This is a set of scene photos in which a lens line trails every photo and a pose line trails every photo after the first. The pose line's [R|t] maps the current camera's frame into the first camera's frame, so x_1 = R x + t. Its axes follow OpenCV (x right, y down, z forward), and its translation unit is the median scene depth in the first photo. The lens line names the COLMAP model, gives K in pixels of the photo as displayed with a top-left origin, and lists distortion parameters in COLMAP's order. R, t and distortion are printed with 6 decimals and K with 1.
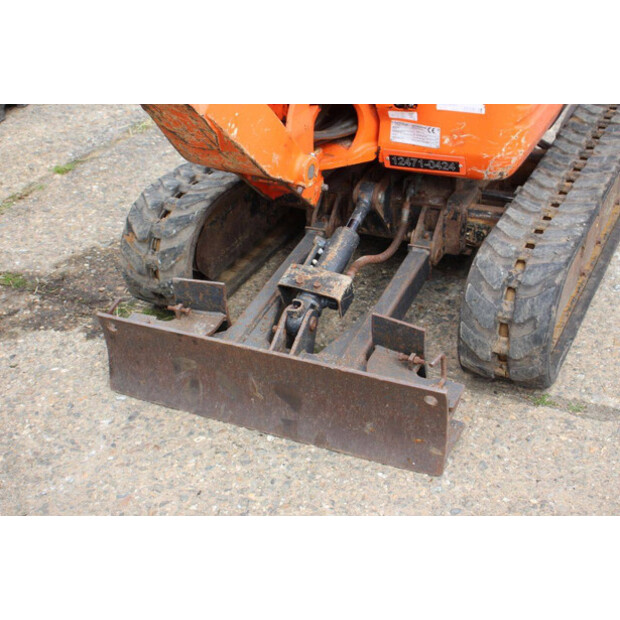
lens RADIAL K [[943.7, 0, 300.9], [0, 943.7, 320.4], [0, 0, 1]] dist [0.121430, 0.000000]
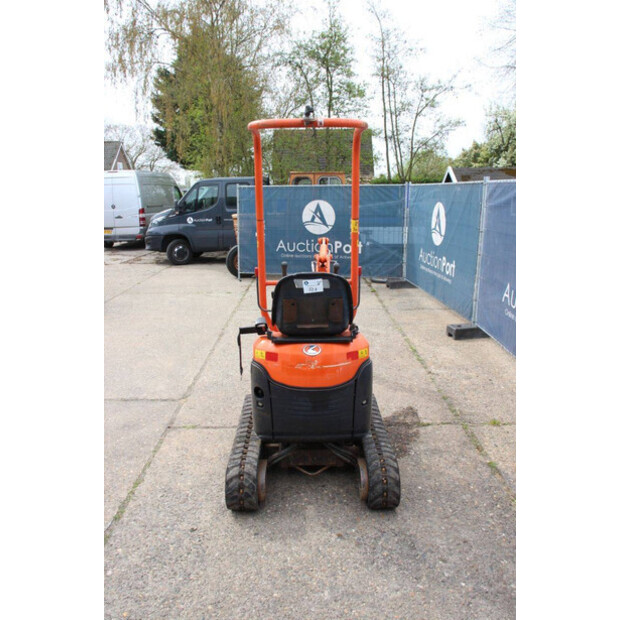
lens RADIAL K [[523.2, 0, 307.4], [0, 523.2, 308.0], [0, 0, 1]] dist [-0.127561, 0.024165]
pose [[-0.903293, 0.129662, -0.408962, 0.828546], [-0.190861, 0.732264, 0.653729, -1.670780], [0.384232, 0.668564, -0.636701, 2.088996]]
